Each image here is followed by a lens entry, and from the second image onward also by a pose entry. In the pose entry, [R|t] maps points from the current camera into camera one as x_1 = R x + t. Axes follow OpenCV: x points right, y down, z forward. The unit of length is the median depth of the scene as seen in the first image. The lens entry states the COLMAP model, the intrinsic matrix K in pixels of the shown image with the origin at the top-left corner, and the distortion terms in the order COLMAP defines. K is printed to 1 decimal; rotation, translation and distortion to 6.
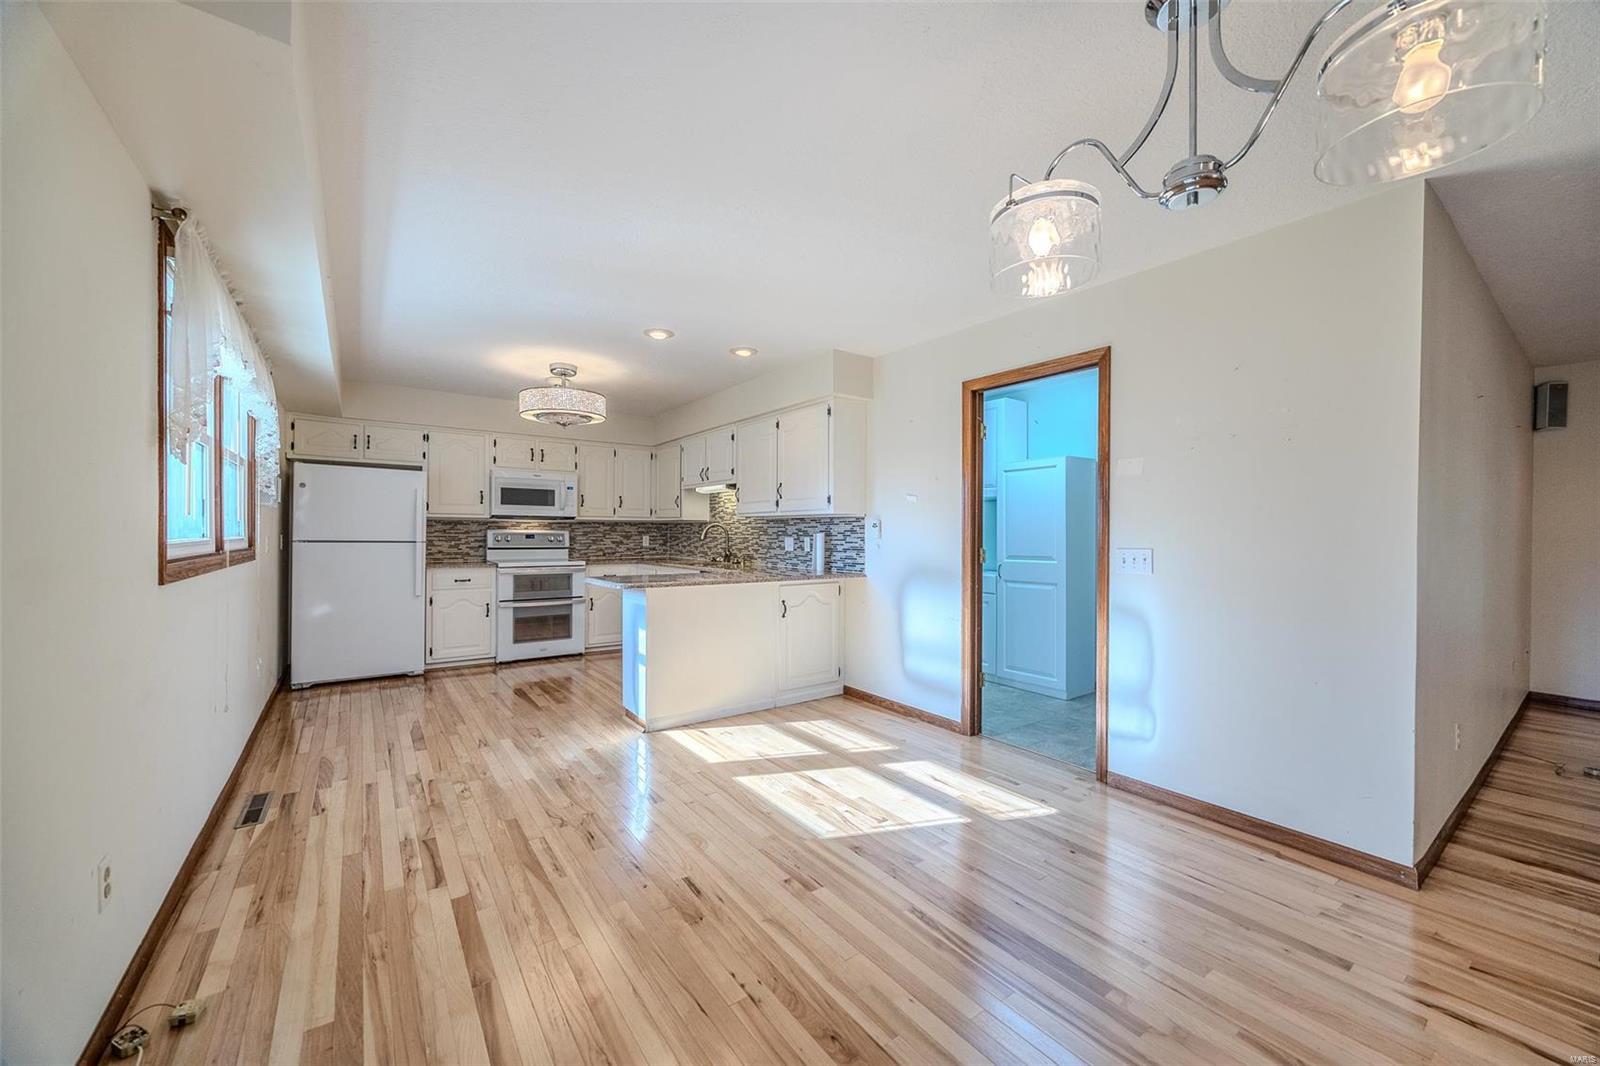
lens RADIAL K [[609.9, 0, 803.5], [0, 609.9, 536.6], [0, 0, 1]] dist [-0.002304, -0.000237]
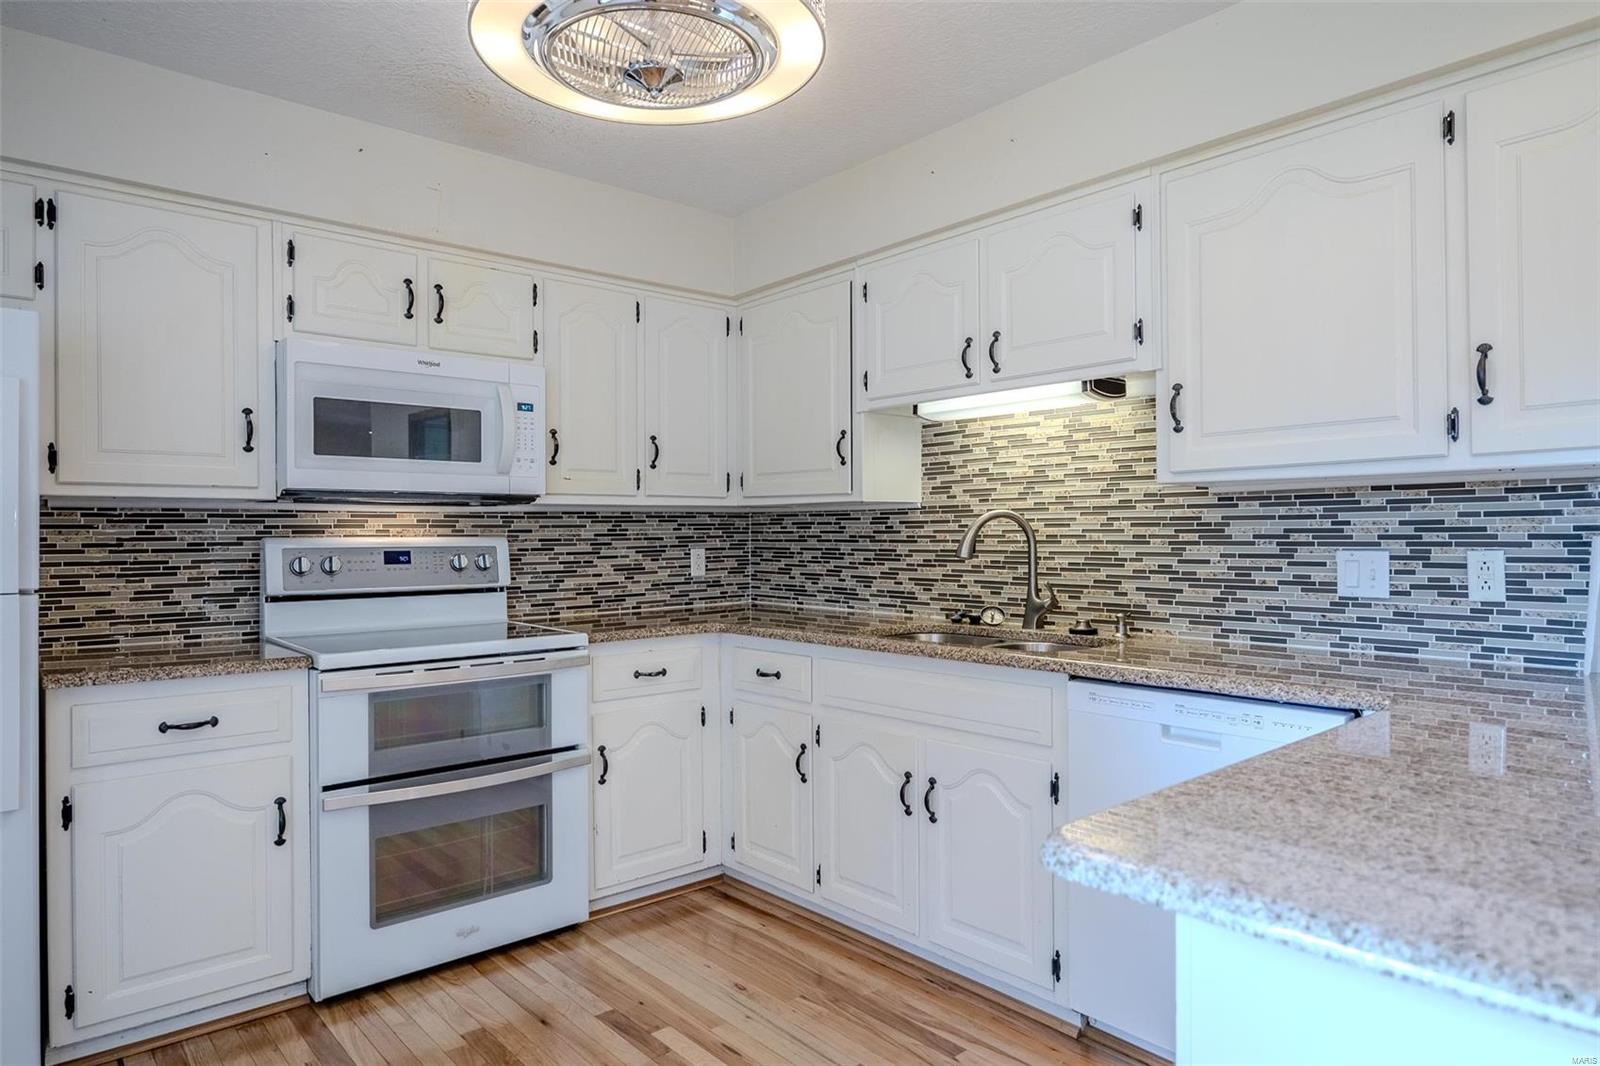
lens RADIAL K [[959.2, 0, 803.4], [0, 959.2, 533.6], [0, 0, 1]] dist [-0.007181, -0.000074]
pose [[0.996439, -0.013030, 0.083307, -0.343710], [0.013457, 0.999899, -0.004564, -0.009194], [-0.083239, 0.005669, 0.996514, 0.591200]]
